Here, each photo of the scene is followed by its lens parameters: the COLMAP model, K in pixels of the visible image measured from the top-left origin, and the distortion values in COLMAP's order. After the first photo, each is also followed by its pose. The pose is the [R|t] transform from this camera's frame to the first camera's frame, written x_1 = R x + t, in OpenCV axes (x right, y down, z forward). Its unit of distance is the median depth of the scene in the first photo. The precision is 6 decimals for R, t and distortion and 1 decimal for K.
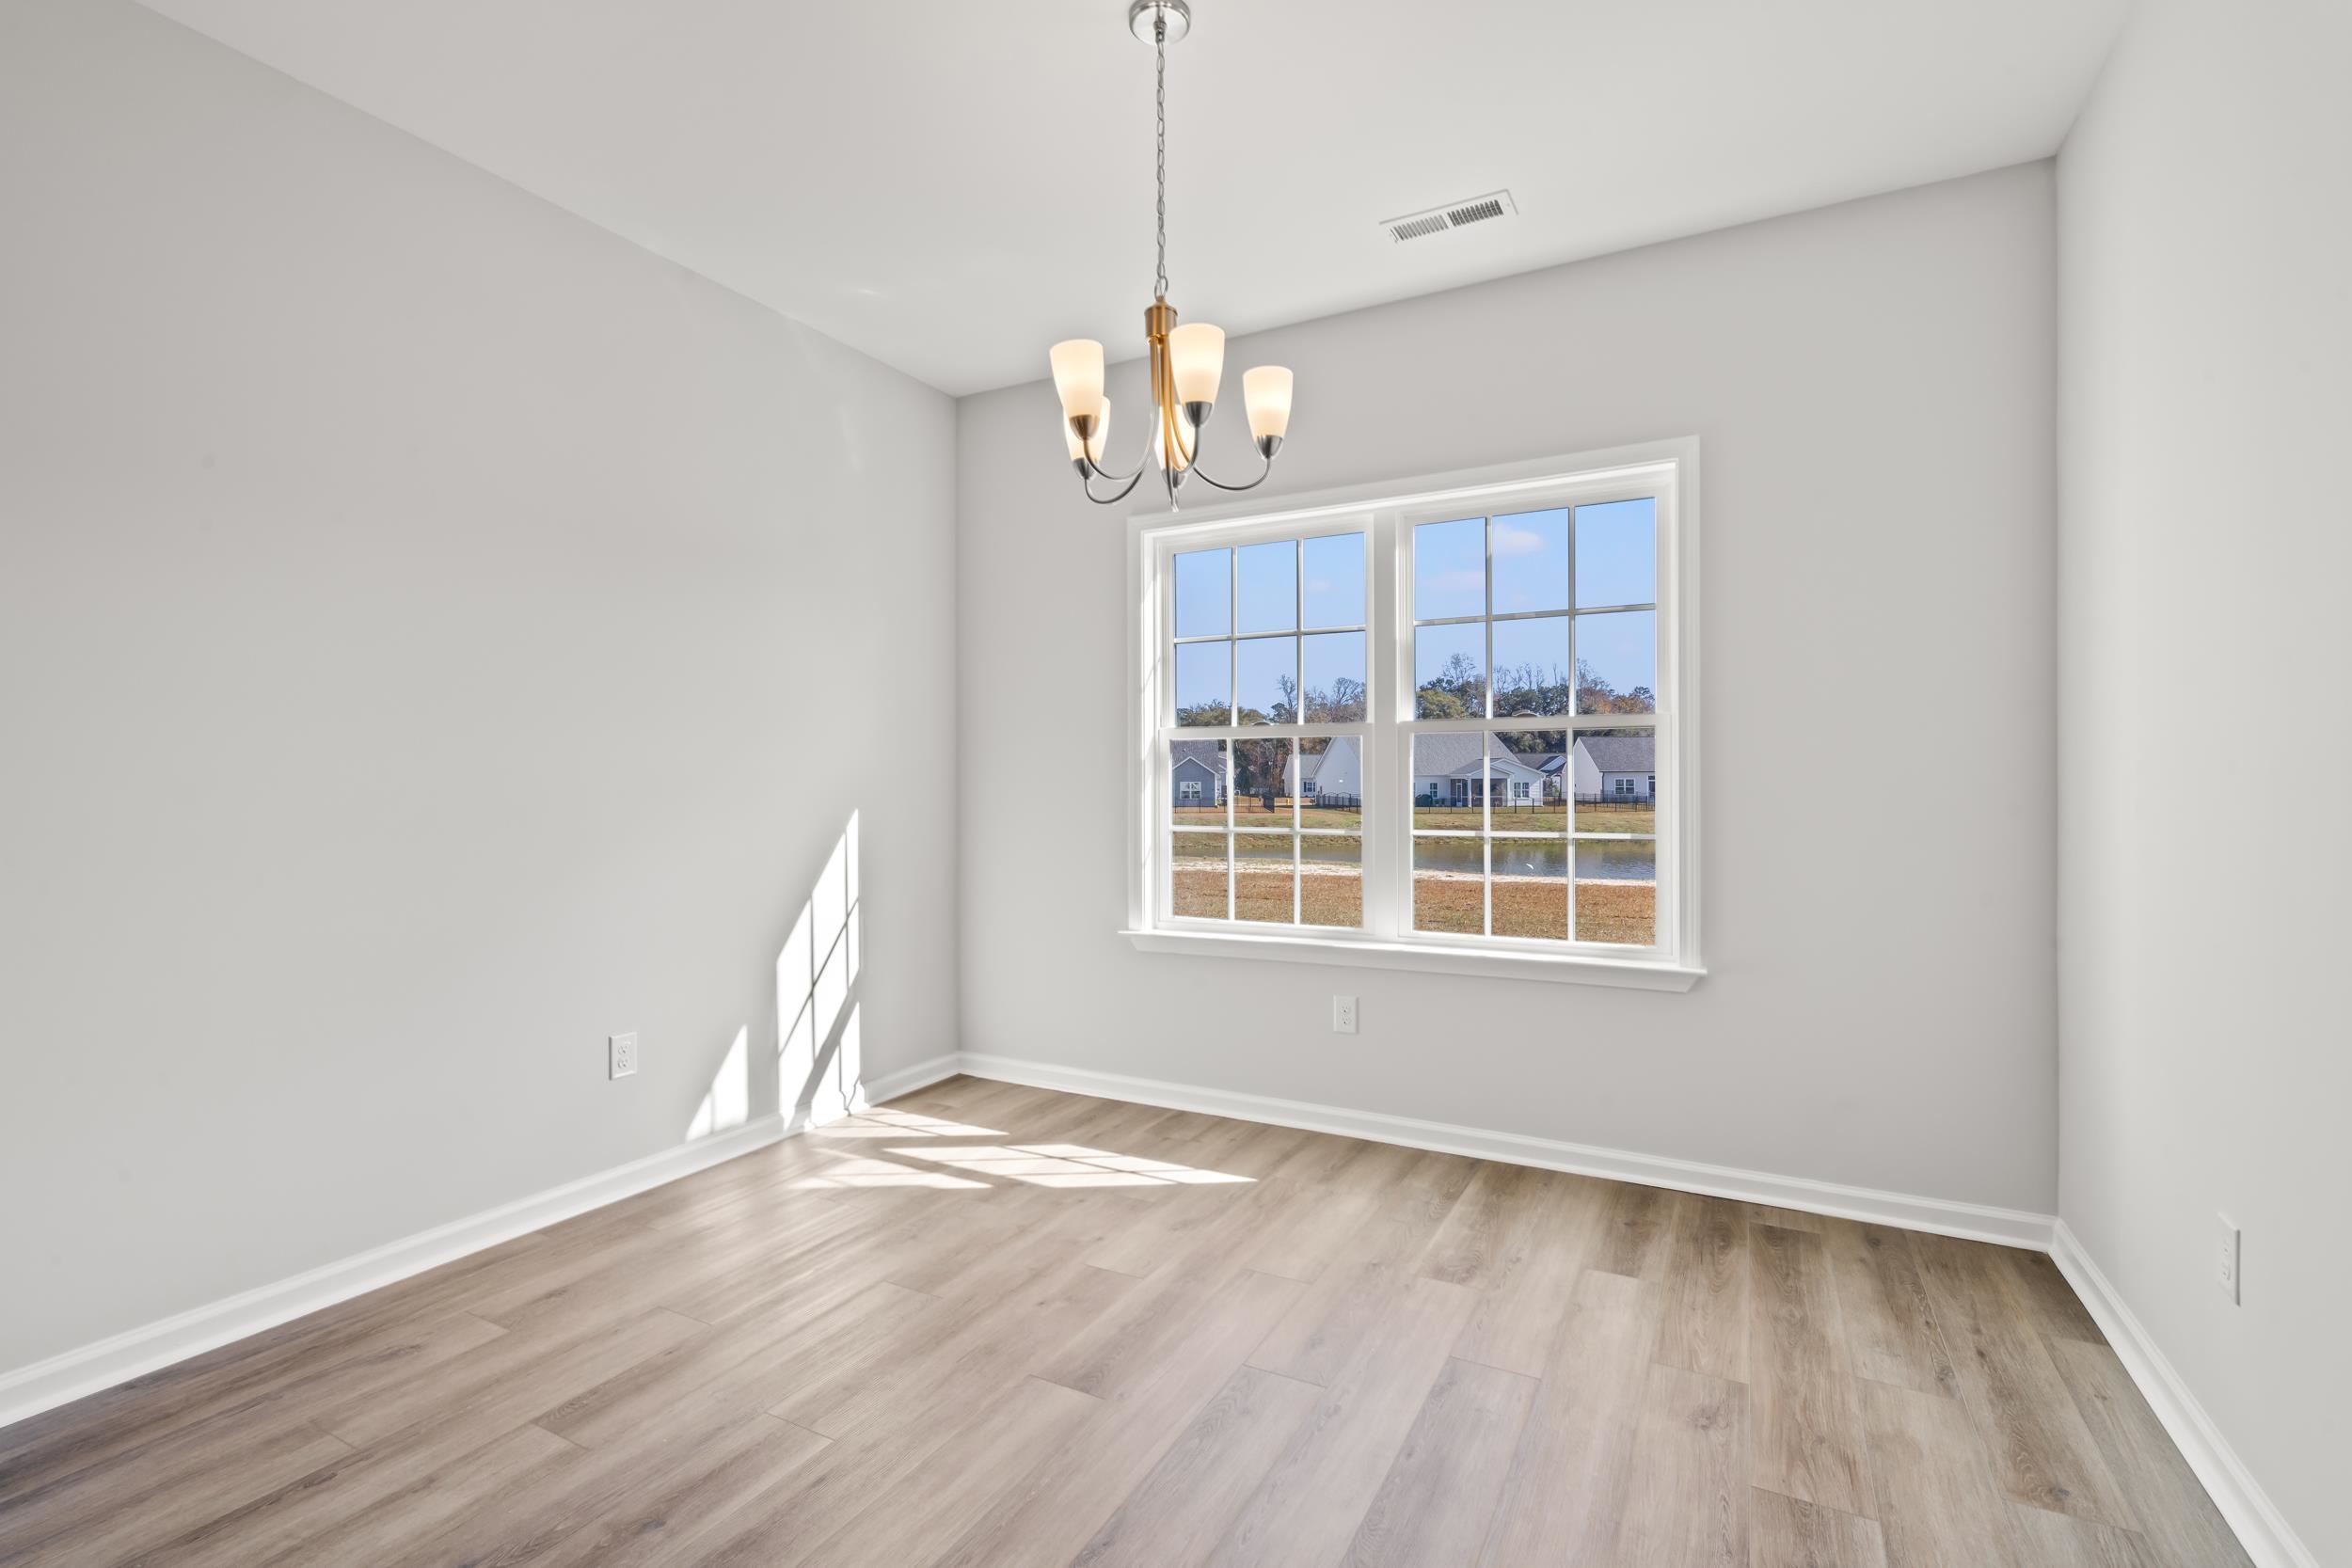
lens RADIAL K [[1061.3, 0, 1162.9], [0, 1061.3, 787.7], [0, 0, 1]] dist [0.013931, 0.000354]
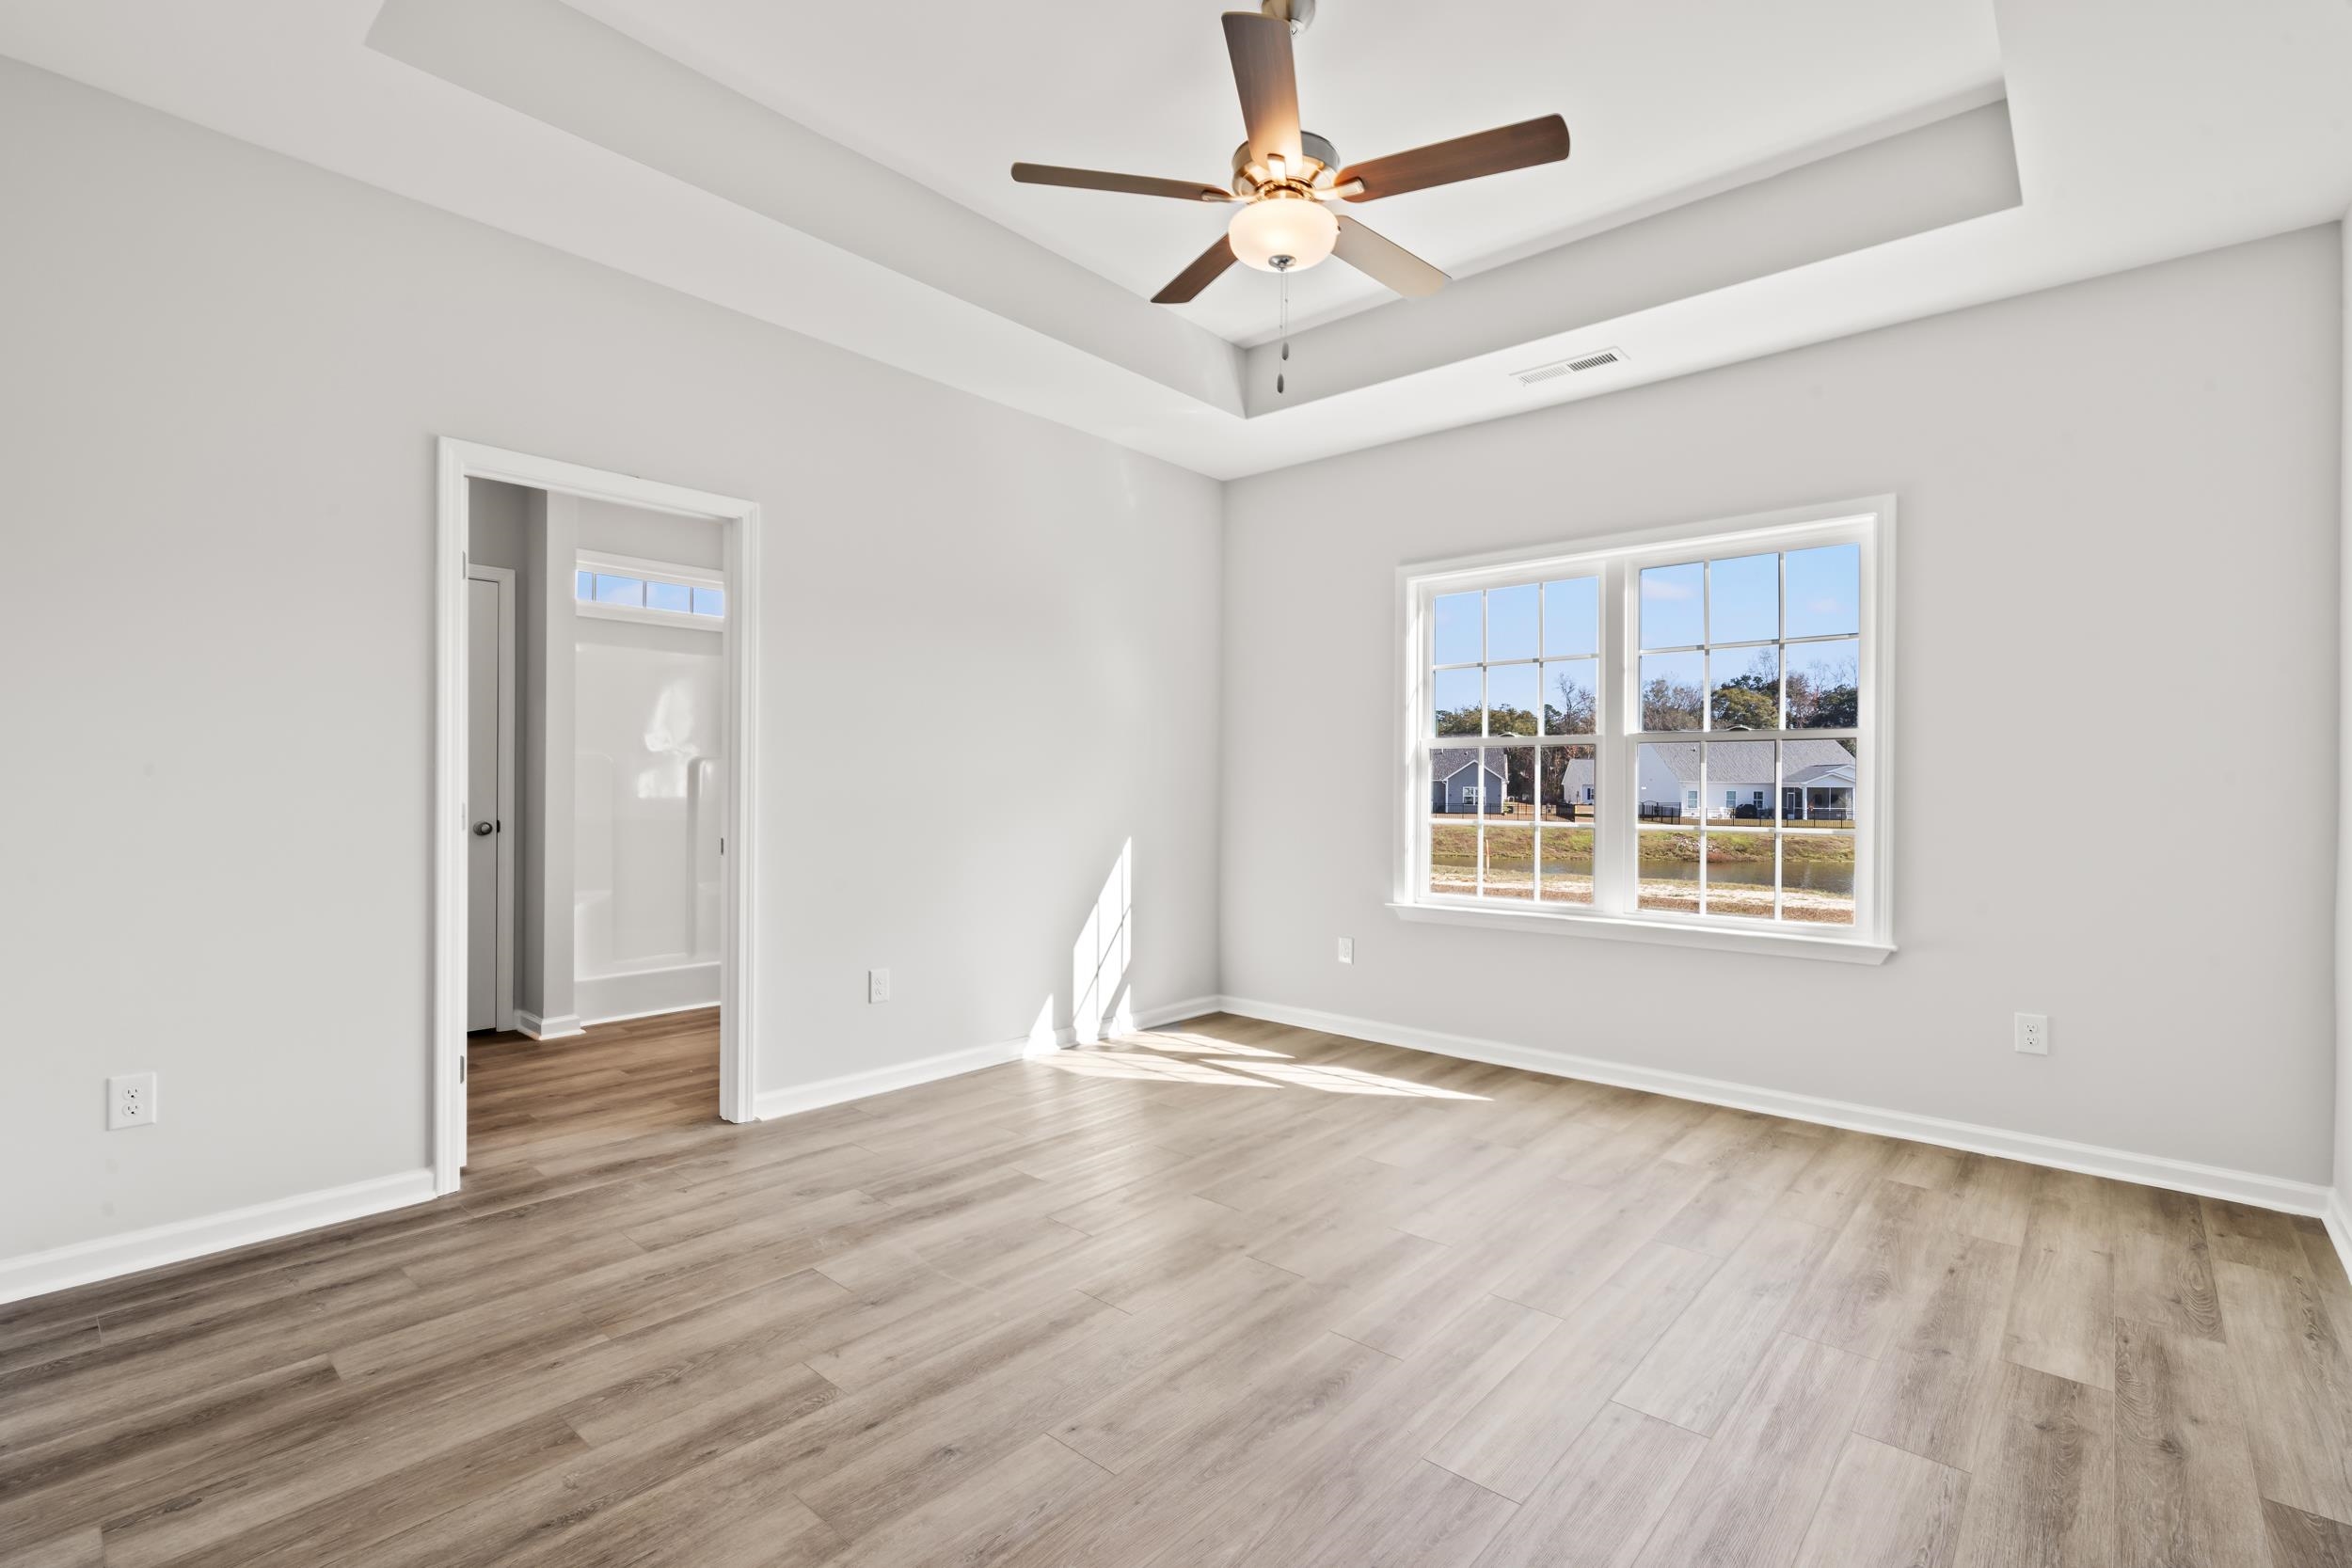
lens RADIAL K [[1061.3, 0, 1174.0], [0, 1061.3, 769.4], [0, 0, 1]] dist [0.013931, 0.000354]
pose [[0.972671, 0.007875, -0.232055, 0.004799], [-0.012546, 0.999747, -0.018659, 0.006636], [0.231849, 0.021060, 0.972524, -0.264175]]
